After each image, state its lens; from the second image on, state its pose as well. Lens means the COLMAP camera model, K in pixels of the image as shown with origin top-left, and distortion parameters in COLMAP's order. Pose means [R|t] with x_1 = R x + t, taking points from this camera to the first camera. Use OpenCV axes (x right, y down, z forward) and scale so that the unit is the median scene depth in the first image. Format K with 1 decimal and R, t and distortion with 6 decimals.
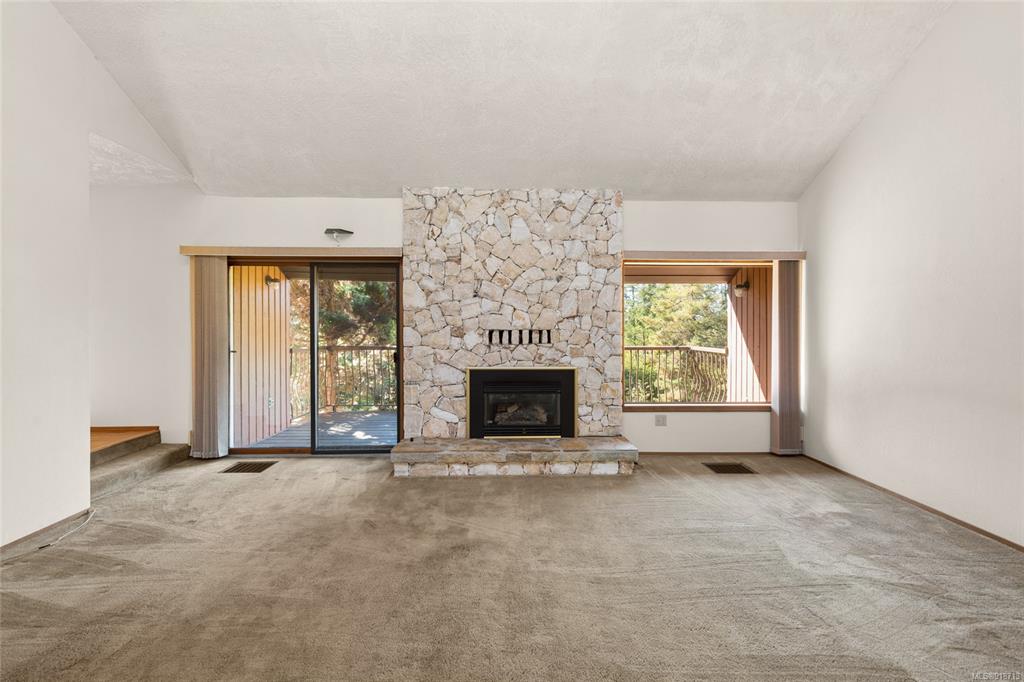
lens RADIAL K [[405.8, 0, 506.6], [0, 405.8, 334.0], [0, 0, 1]] dist [0.010499, -0.002825]
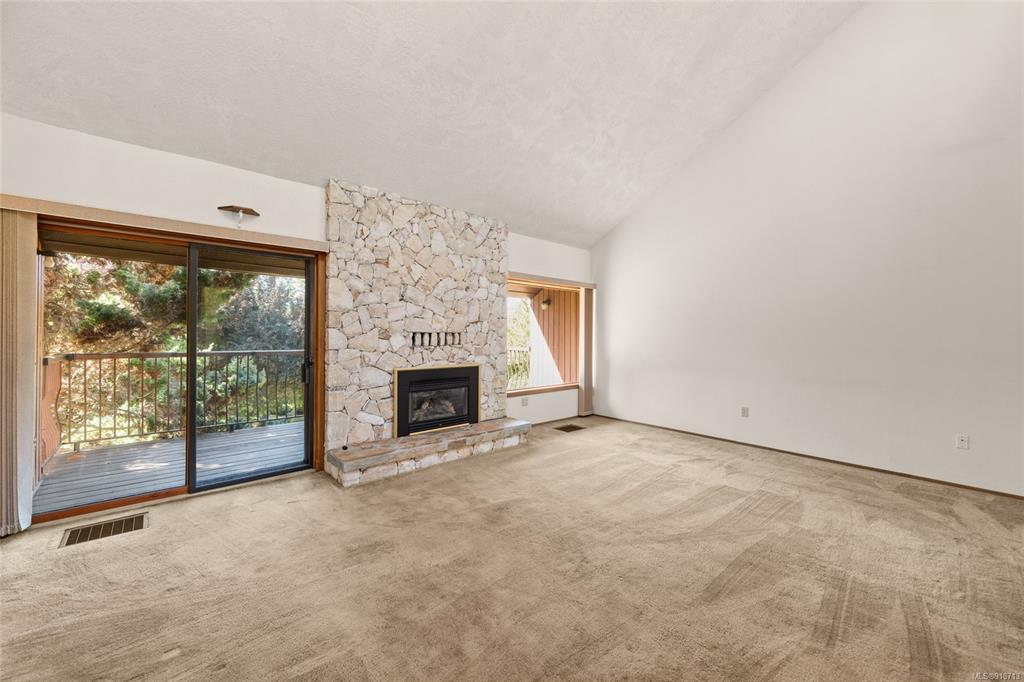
lens RADIAL K [[405.8, 0, 516.8], [0, 405.8, 335.1], [0, 0, 1]] dist [0.010499, -0.002825]
pose [[0.755840, 0.003343, 0.654748, -0.534304], [-0.002018, 0.999994, -0.002777, -0.000756], [-0.654754, 0.000778, 0.755842, 0.020720]]
